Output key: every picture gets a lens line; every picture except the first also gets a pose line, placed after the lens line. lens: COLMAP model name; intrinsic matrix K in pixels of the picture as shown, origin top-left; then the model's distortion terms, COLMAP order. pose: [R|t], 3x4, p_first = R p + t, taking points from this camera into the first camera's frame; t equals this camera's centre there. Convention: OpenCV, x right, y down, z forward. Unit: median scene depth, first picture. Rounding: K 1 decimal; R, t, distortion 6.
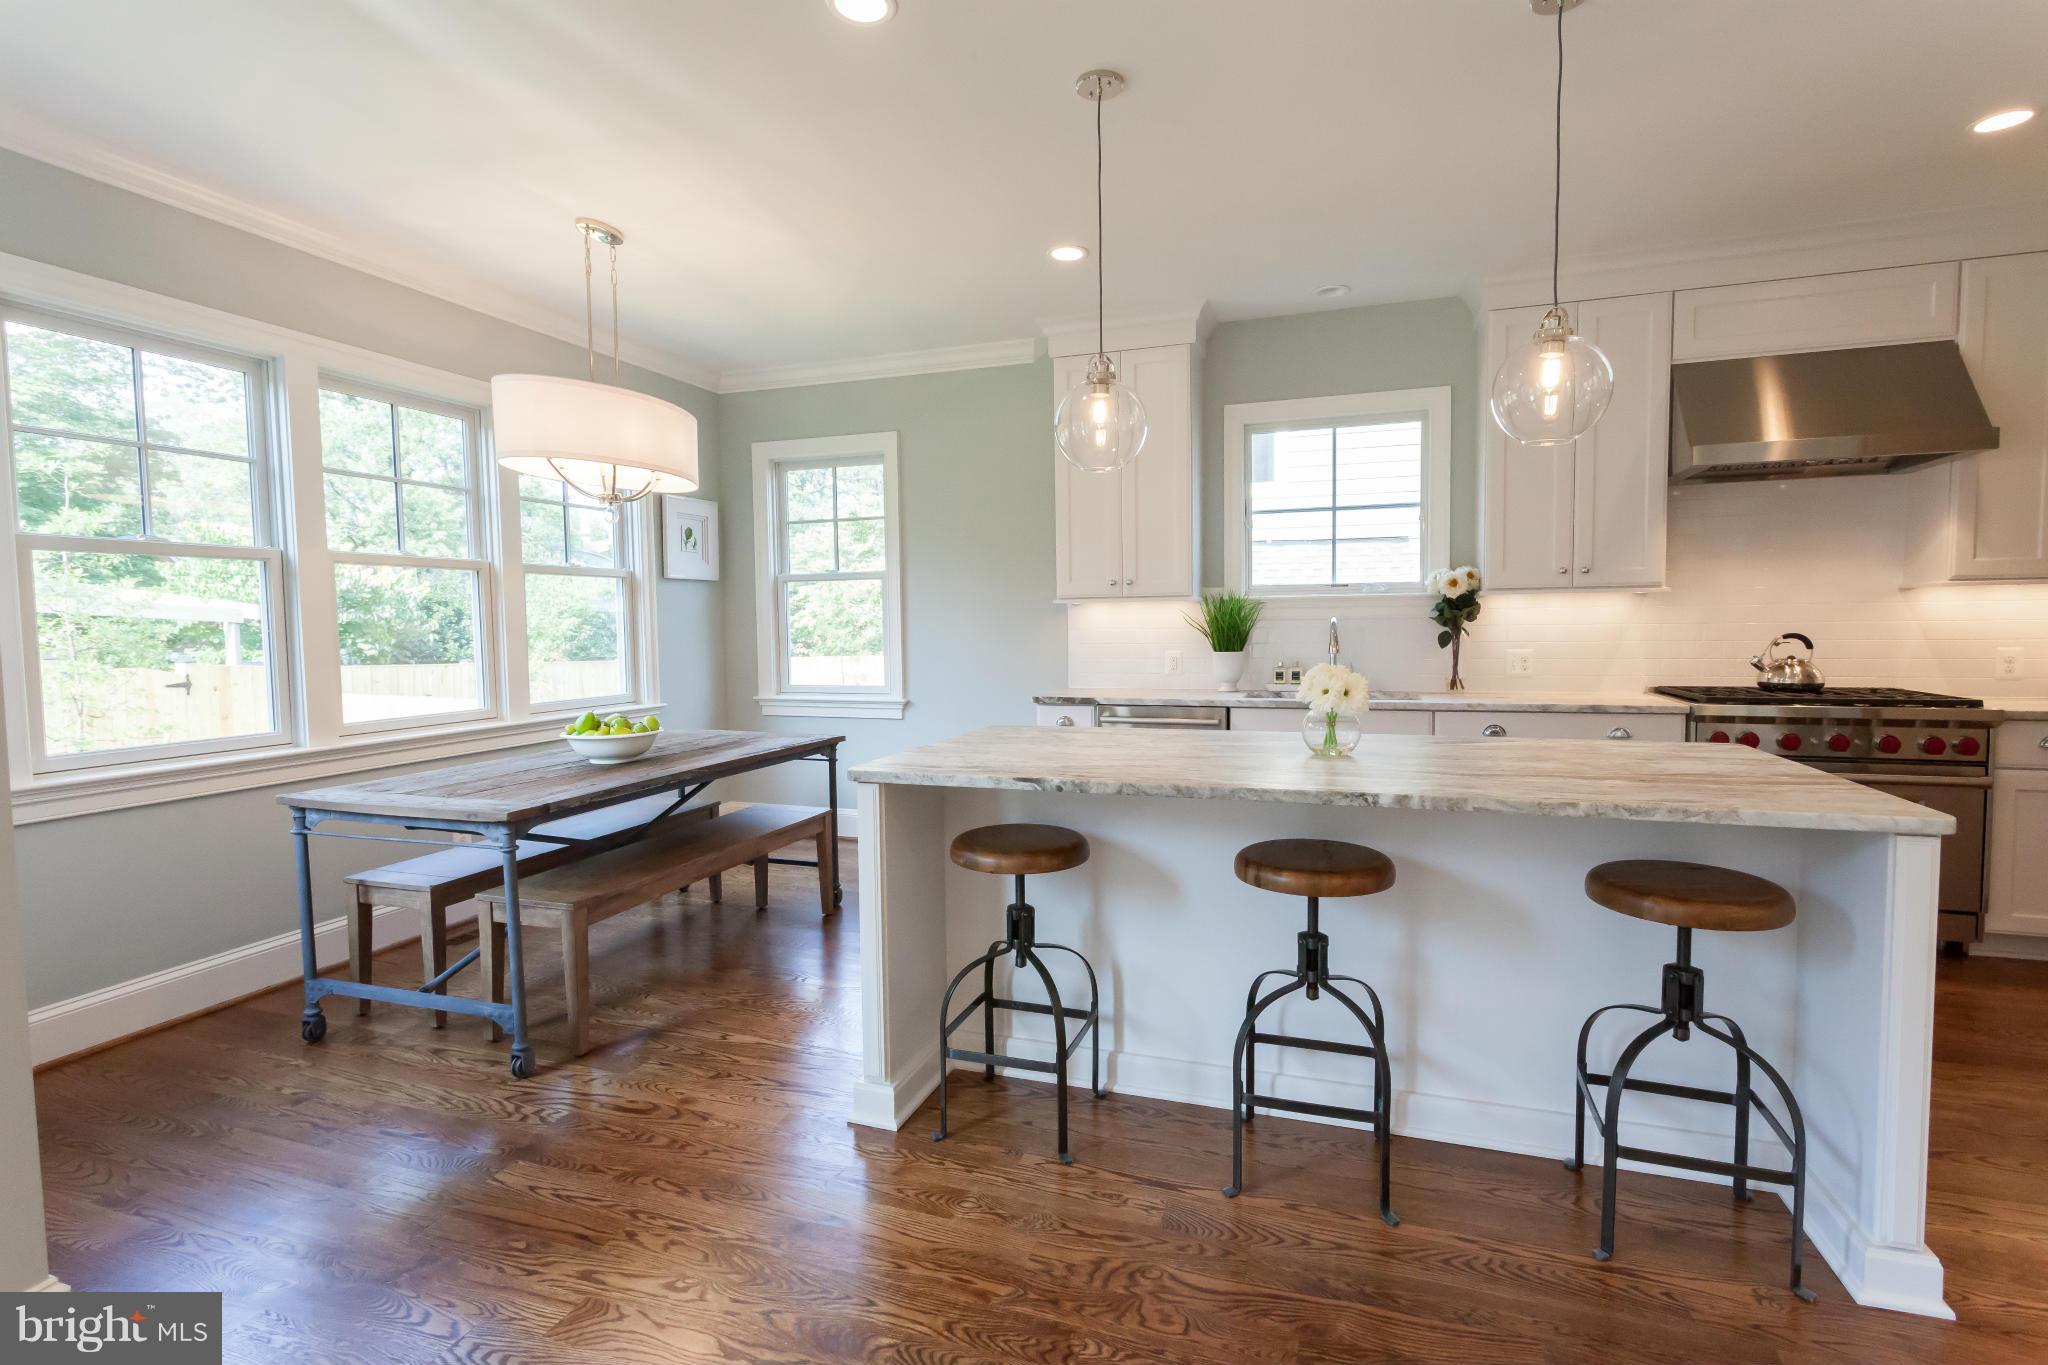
lens RADIAL K [[968.6, 0, 1028.5], [0, 968.6, 673.4], [0, 0, 1]] dist [0.004255, -0.000074]
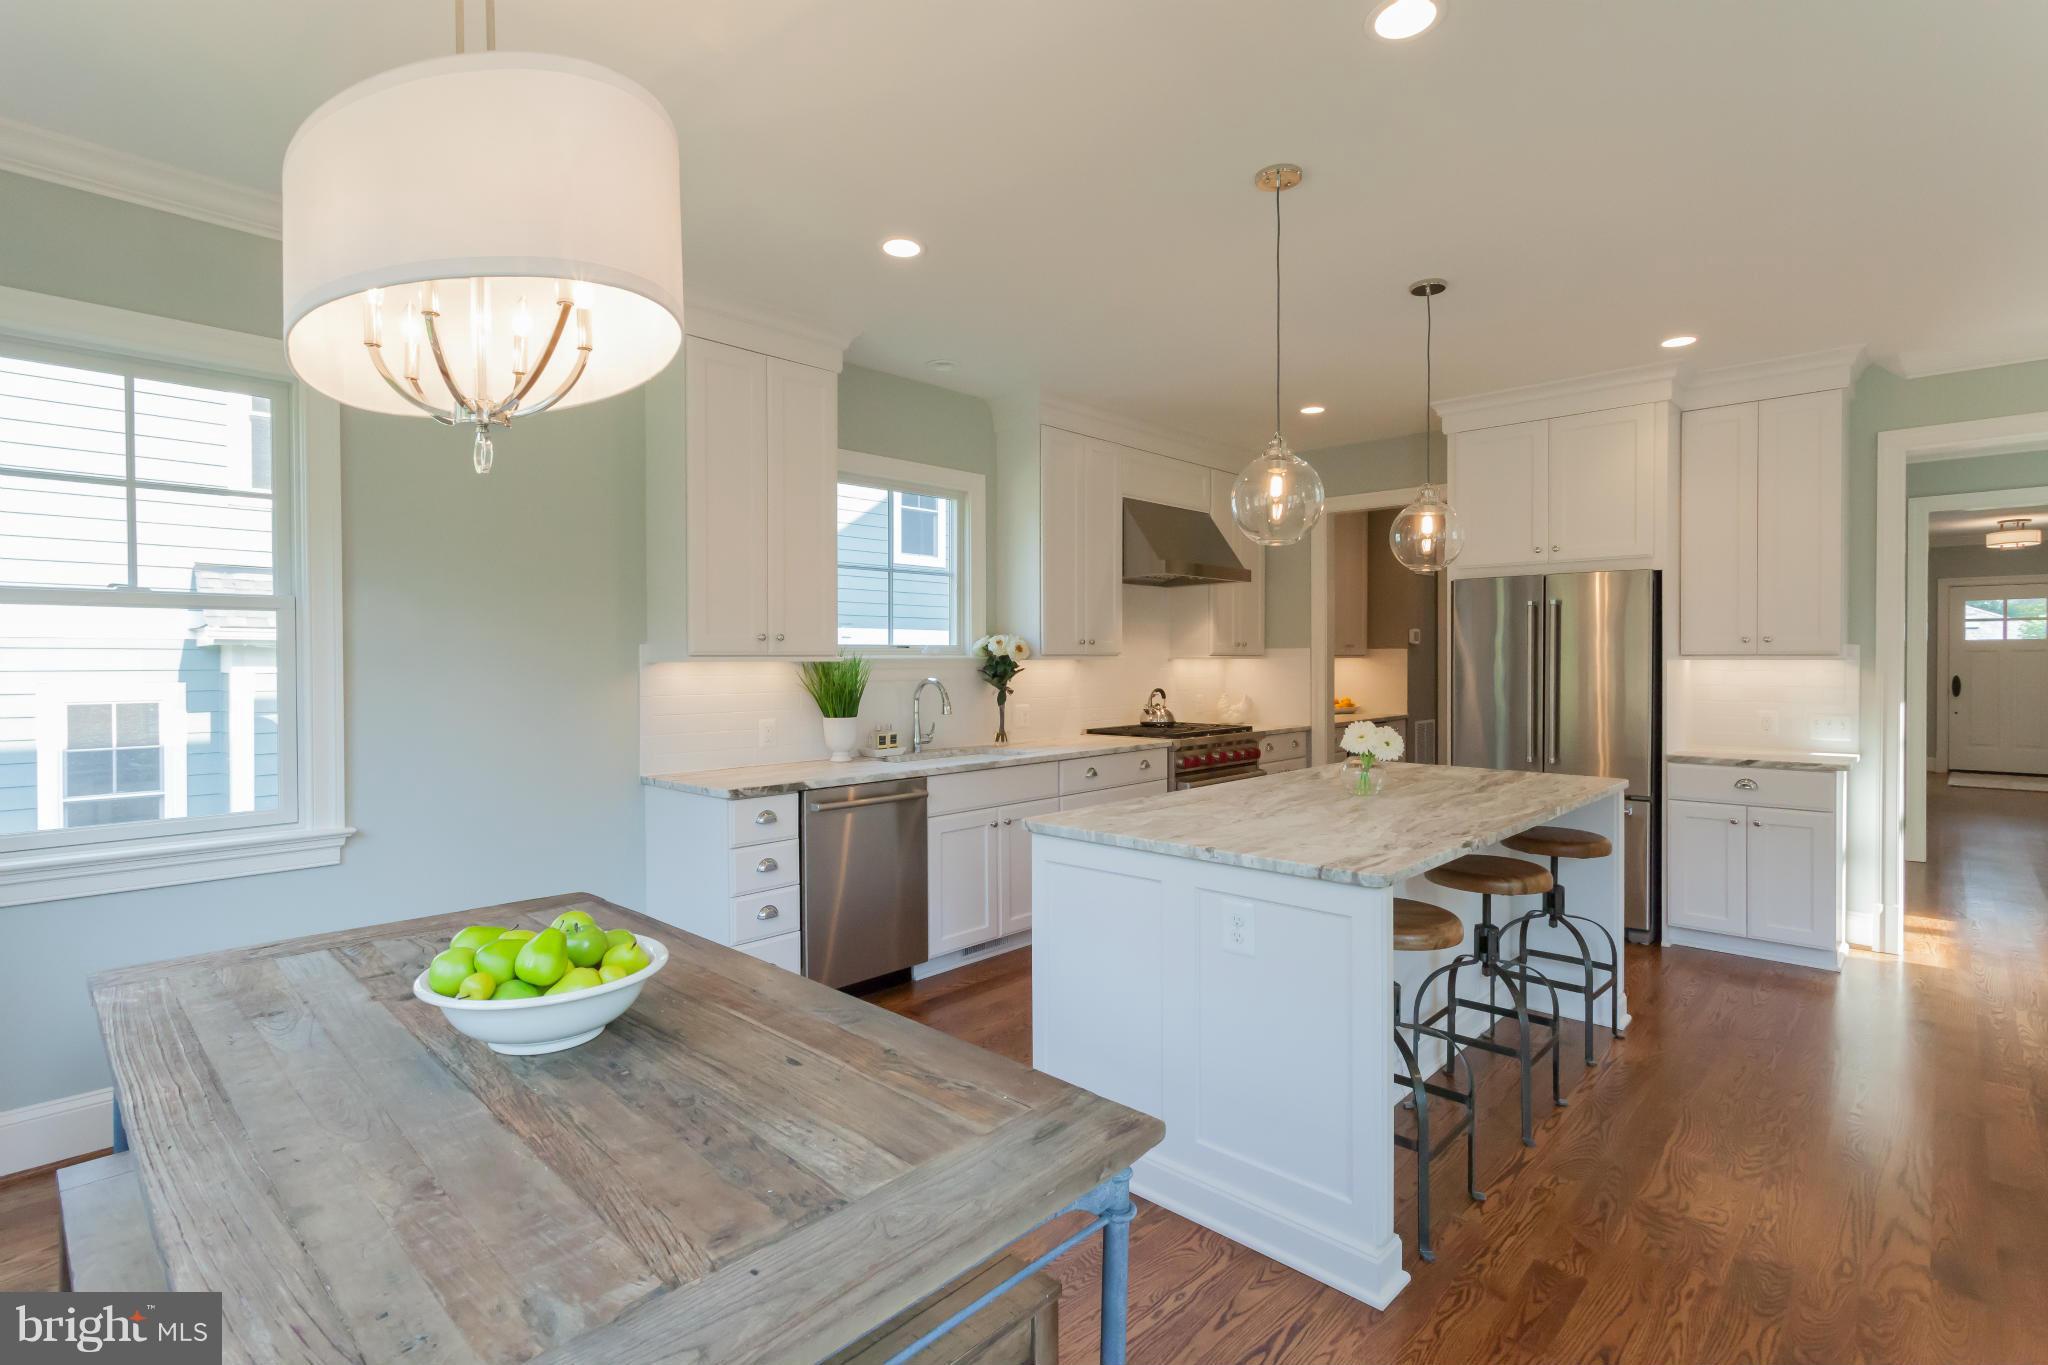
lens RADIAL K [[968.6, 0, 1028.5], [0, 968.6, 669.9], [0, 0, 1]] dist [0.004255, -0.000074]
pose [[0.408396, -0.000037, 0.912805, -0.584339], [0.046364, 0.998710, -0.020703, -0.042678], [-0.911627, 0.050776, 0.407871, 0.502963]]
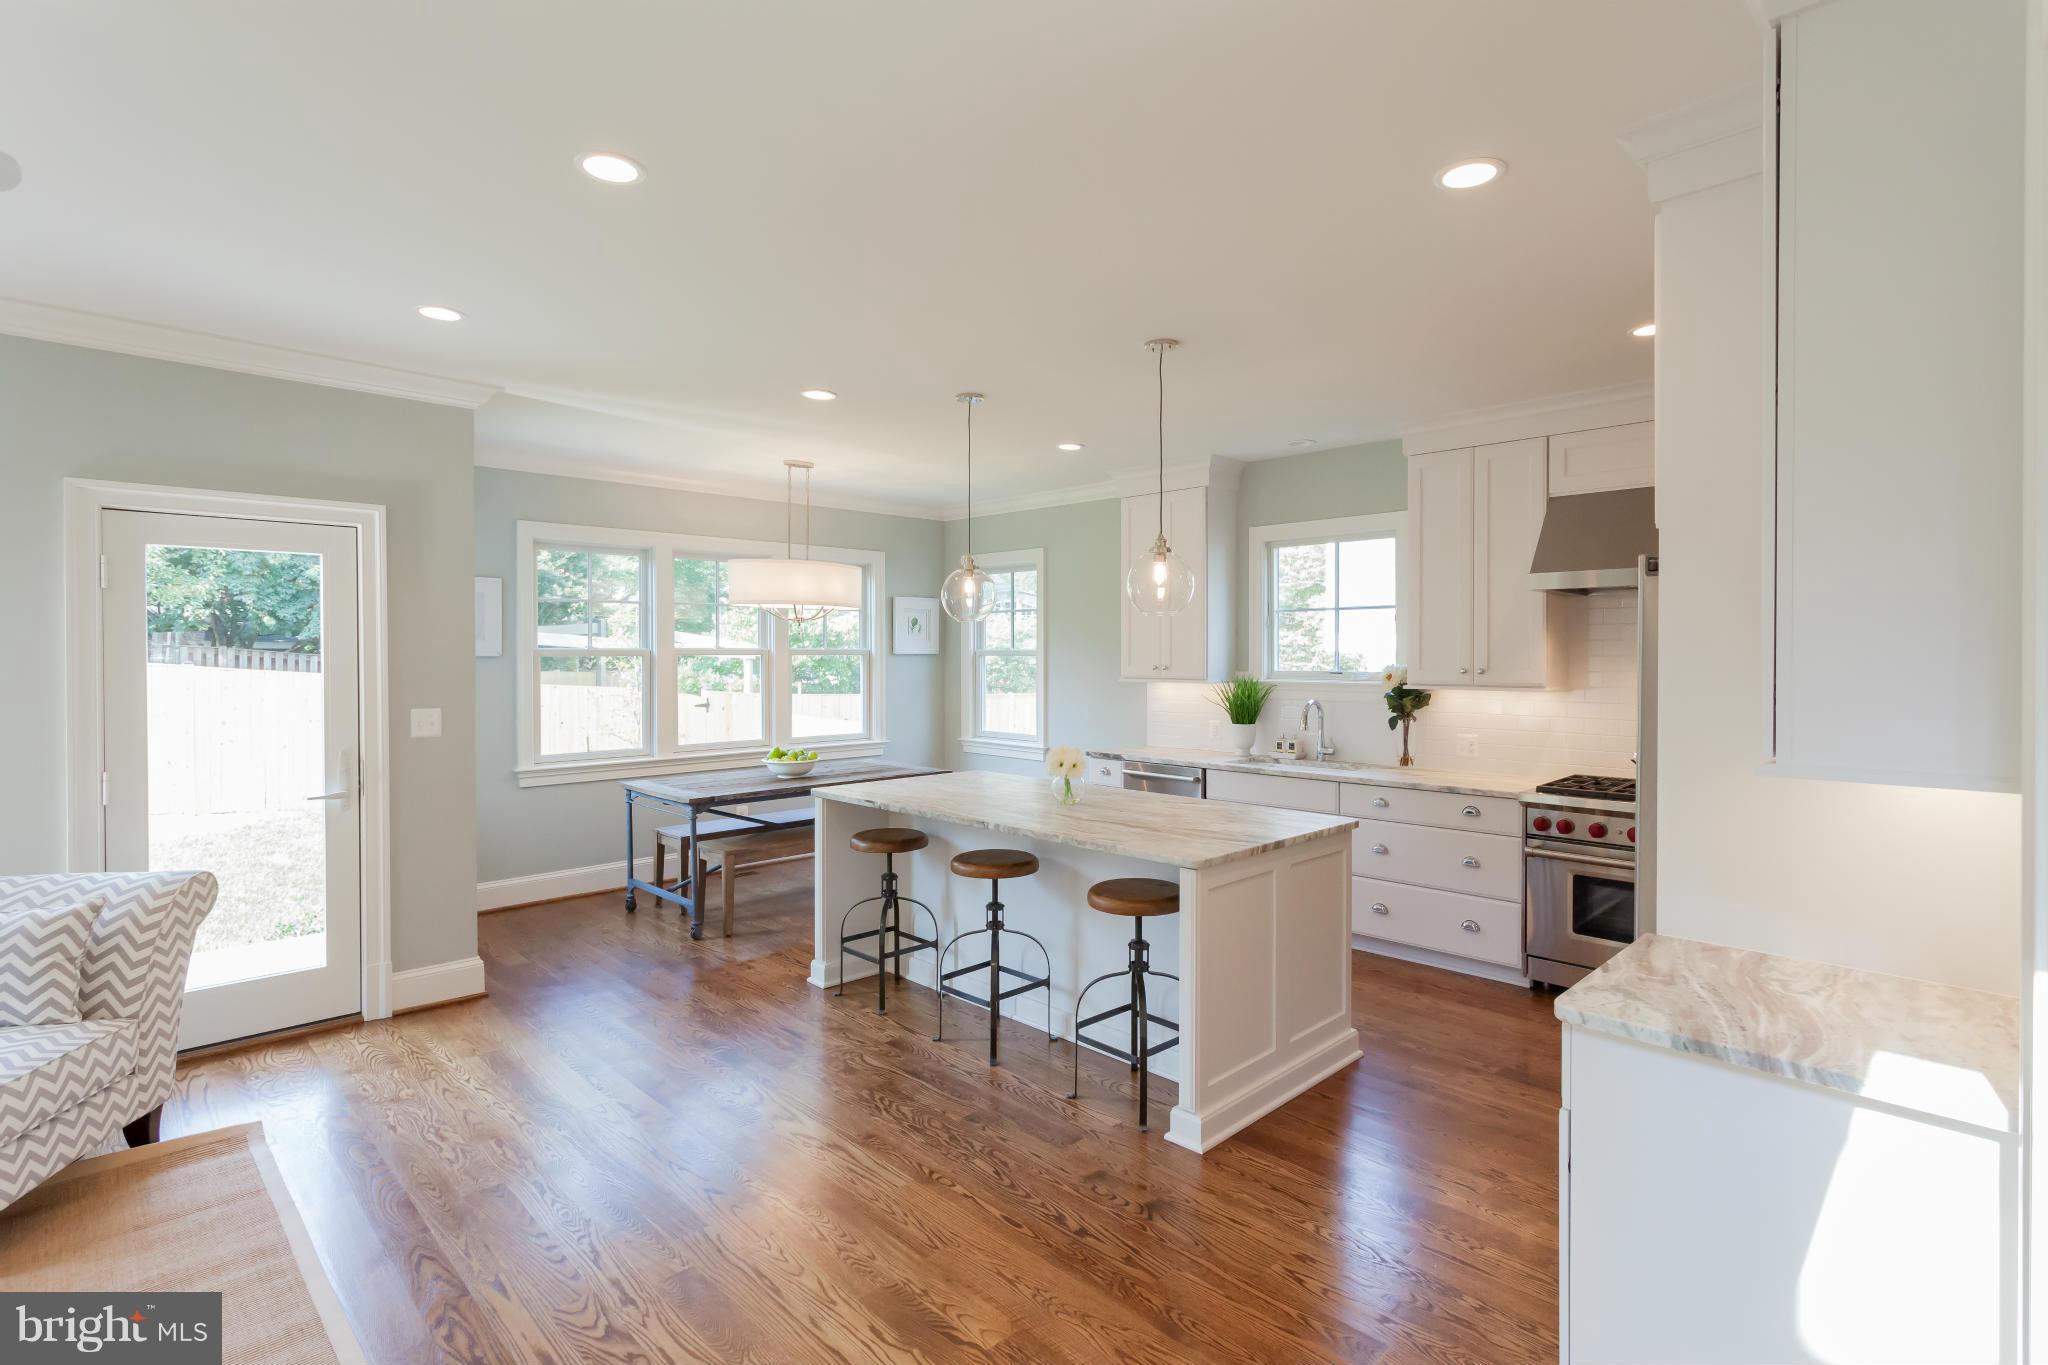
lens RADIAL K [[968.6, 0, 1012.5], [0, 968.6, 673.2], [0, 0, 1]] dist [0.004255, -0.000074]
pose [[0.895373, 0.021438, -0.444801, 0.533232], [-0.035861, 0.999068, -0.024034, -0.050843], [0.443871, 0.037470, 0.895307, -0.274528]]
